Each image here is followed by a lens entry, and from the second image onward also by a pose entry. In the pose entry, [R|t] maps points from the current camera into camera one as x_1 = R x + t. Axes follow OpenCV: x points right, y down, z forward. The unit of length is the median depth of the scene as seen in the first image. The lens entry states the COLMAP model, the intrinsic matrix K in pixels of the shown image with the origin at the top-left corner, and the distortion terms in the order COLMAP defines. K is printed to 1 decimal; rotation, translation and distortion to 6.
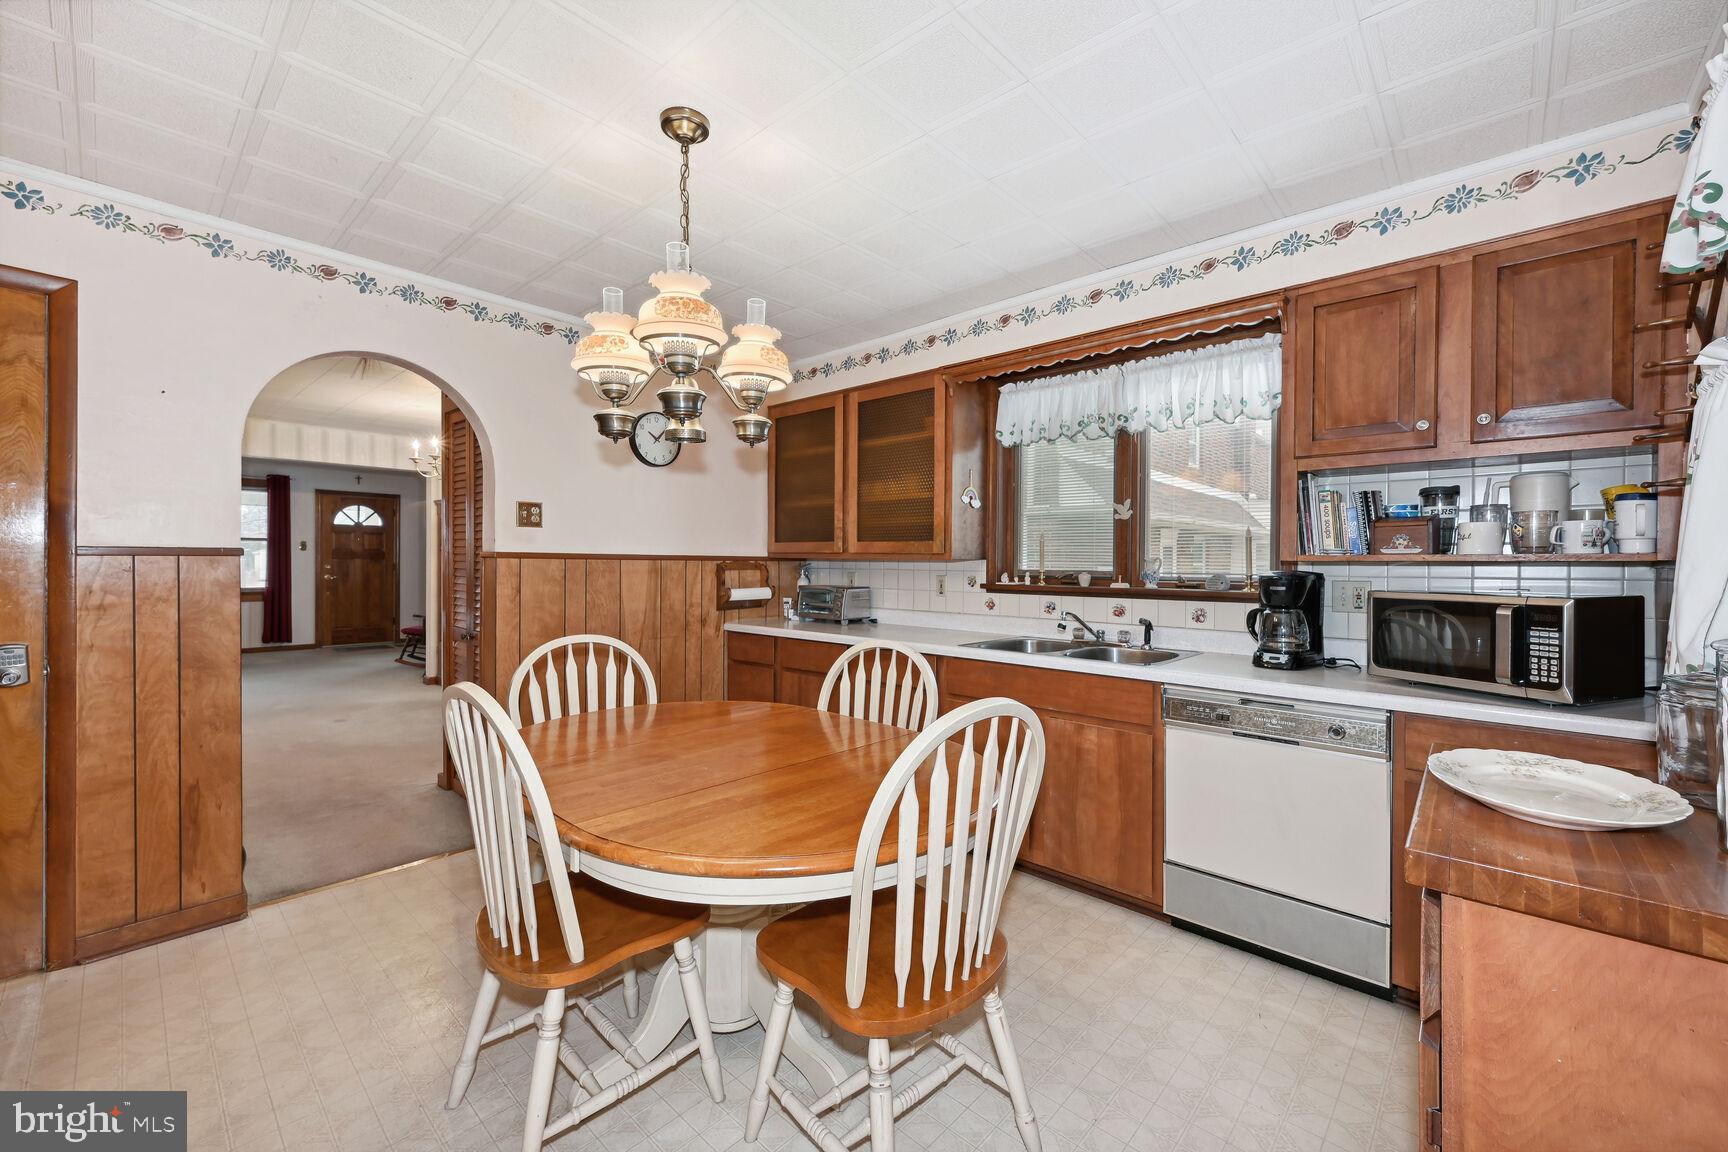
lens RADIAL K [[696.0, 0, 865.6], [0, 696.0, 567.1], [0, 0, 1]] dist [0.000472, 0.000244]
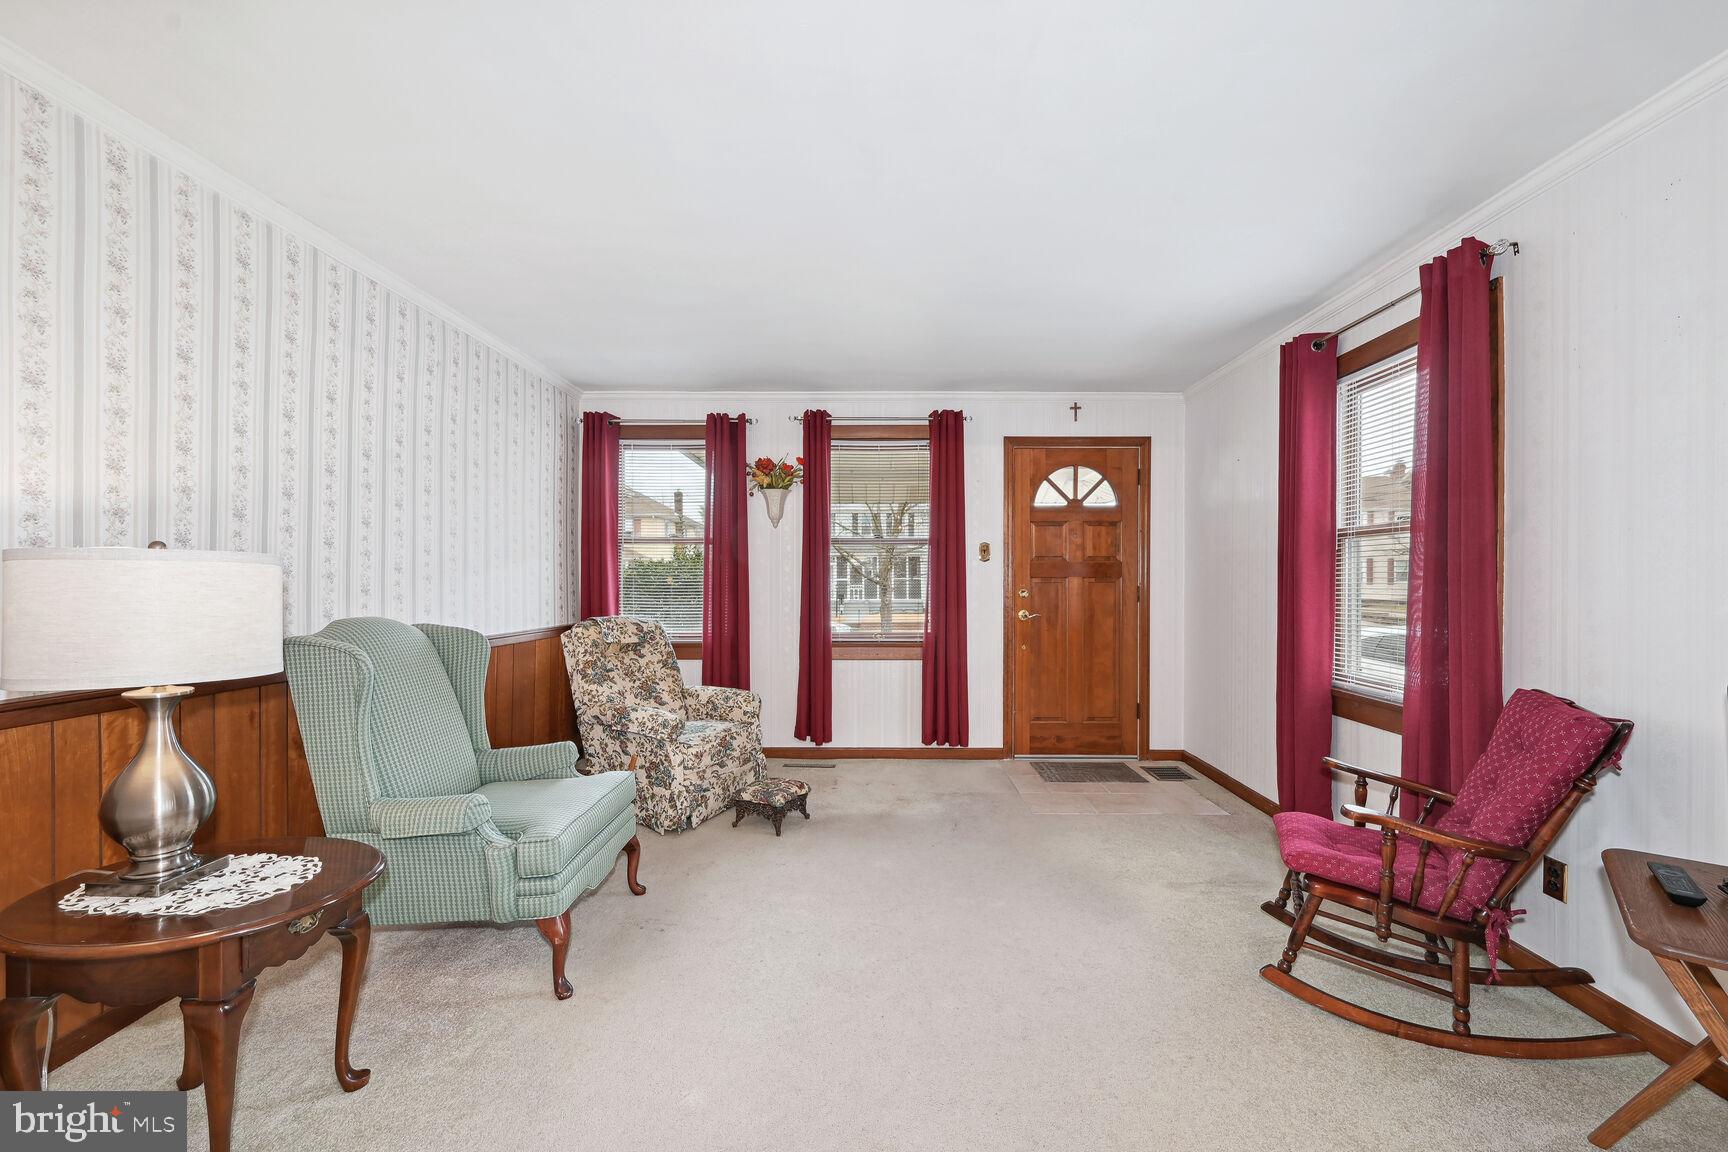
lens RADIAL K [[696.0, 0, 877.8], [0, 696.0, 583.2], [0, 0, 1]] dist [0.000472, 0.000244]
pose [[0.677107, 0.001455, -0.735883, -0.484978], [-0.004298, 0.999989, -0.001978, -0.006084], [0.735872, 0.004502, 0.677106, 0.596150]]
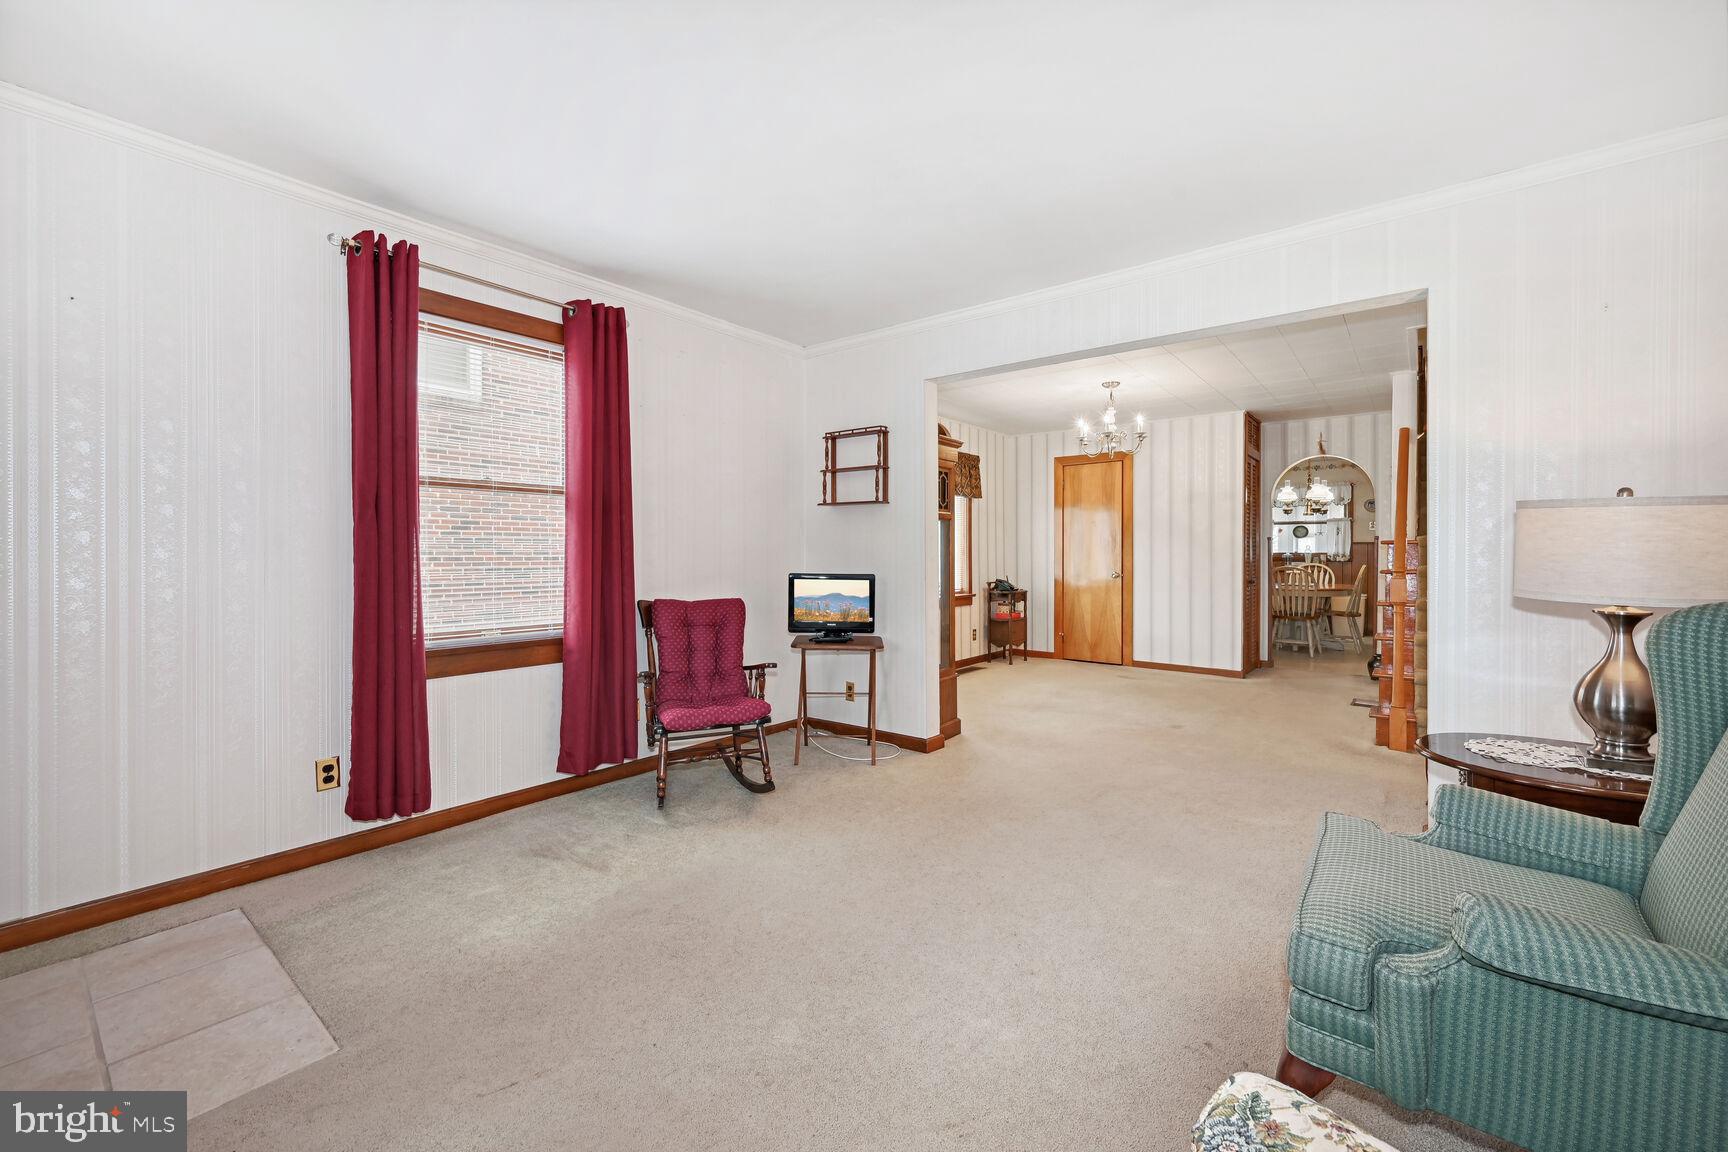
lens RADIAL K [[696.0, 0, 876.5], [0, 696.0, 553.9], [0, 0, 1]] dist [0.000472, 0.000244]
pose [[-0.074243, -0.003370, 0.997234, -0.896101], [0.010568, 0.999935, 0.004166, 0.000112], [-0.997184, 0.010848, -0.074202, 0.808303]]
